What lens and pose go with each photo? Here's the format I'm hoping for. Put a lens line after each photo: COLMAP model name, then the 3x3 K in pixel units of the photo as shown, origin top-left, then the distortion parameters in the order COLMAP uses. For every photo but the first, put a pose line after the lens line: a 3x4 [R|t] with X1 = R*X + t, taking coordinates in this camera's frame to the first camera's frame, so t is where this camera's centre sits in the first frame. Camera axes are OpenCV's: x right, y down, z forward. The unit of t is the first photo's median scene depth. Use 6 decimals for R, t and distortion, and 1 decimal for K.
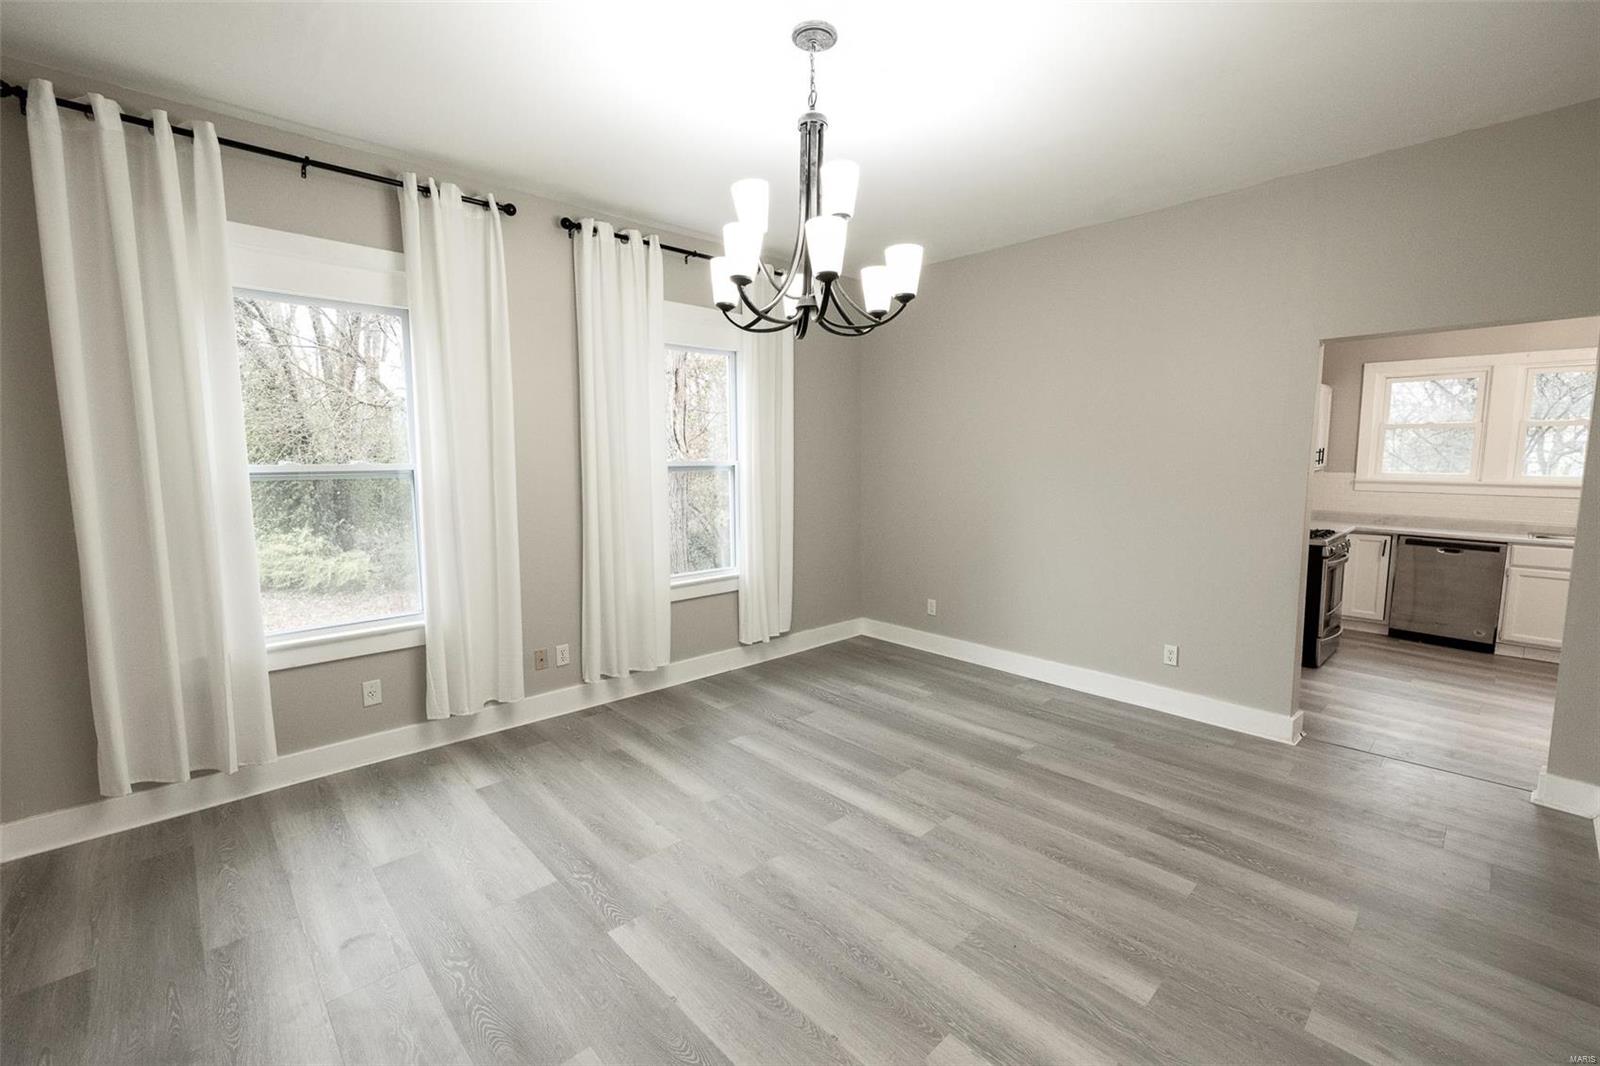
lens RADIAL K [[670.2, 0, 814.1], [0, 670.2, 531.3], [0, 0, 1]] dist [-0.001731, 0.000566]
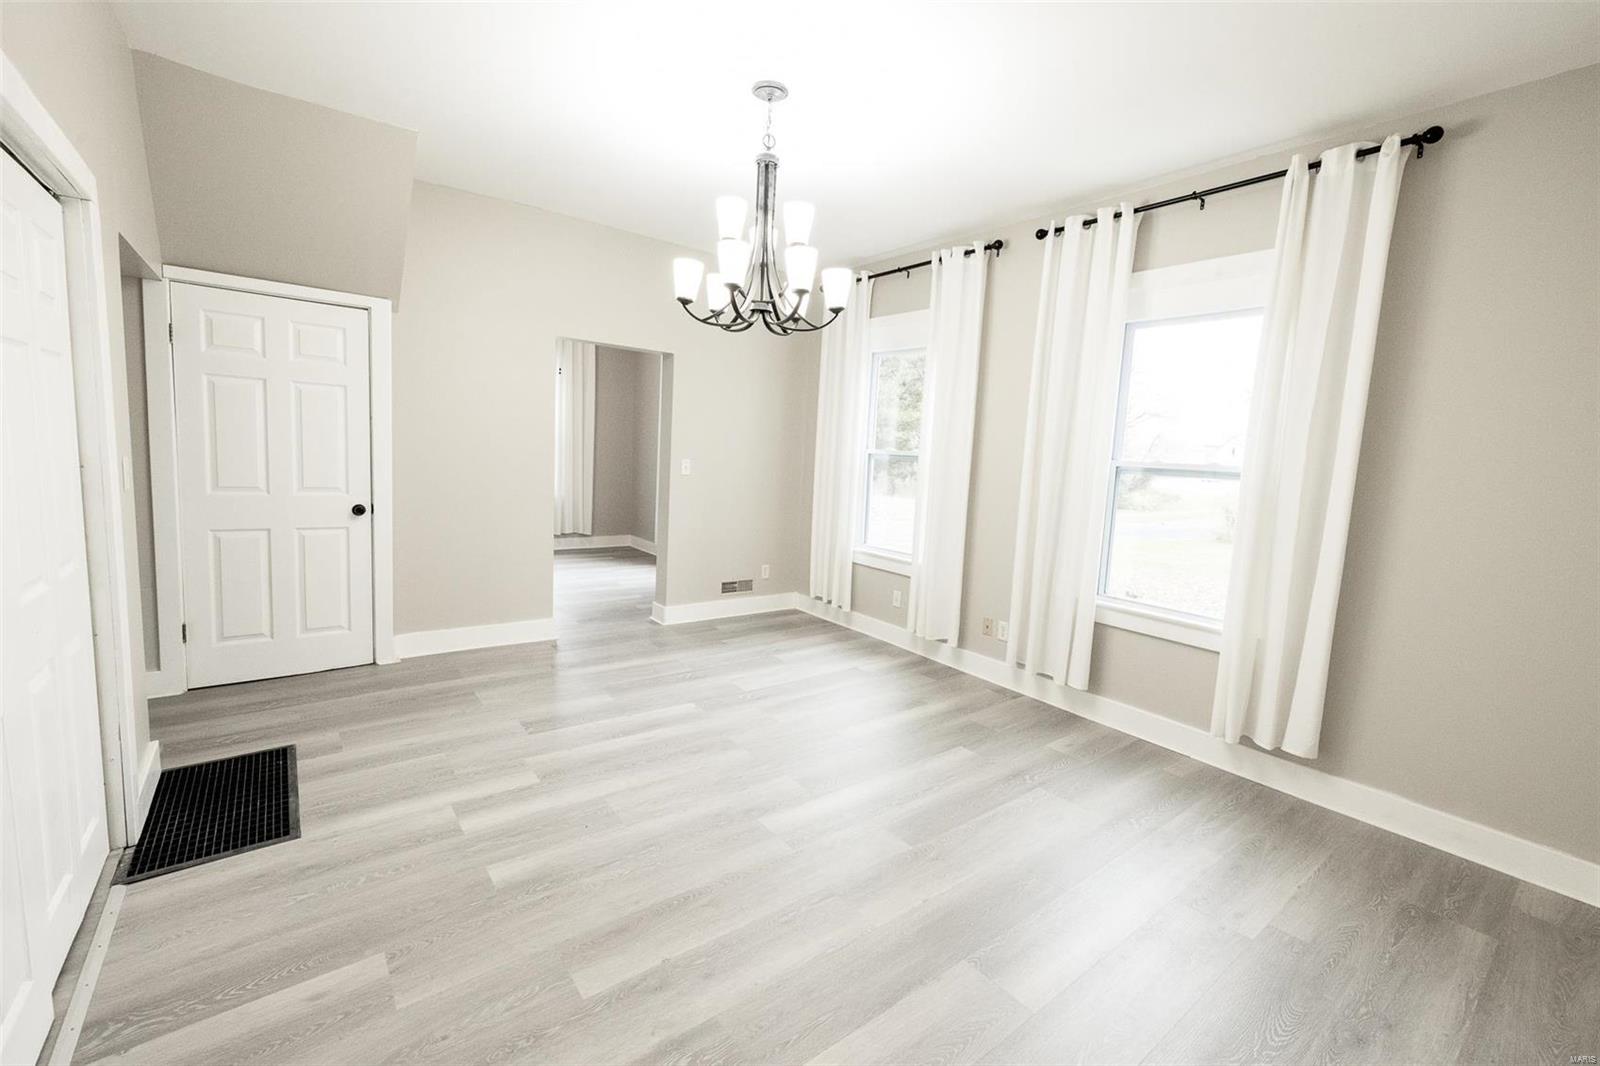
lens RADIAL K [[670.2, 0, 791.5], [0, 670.2, 535.3], [0, 0, 1]] dist [-0.001731, 0.000566]
pose [[-0.117598, 0.121750, -0.985570, 0.906355], [-0.165081, 0.976251, 0.140297, -0.082546], [0.979244, 0.179197, -0.094707, 0.903781]]
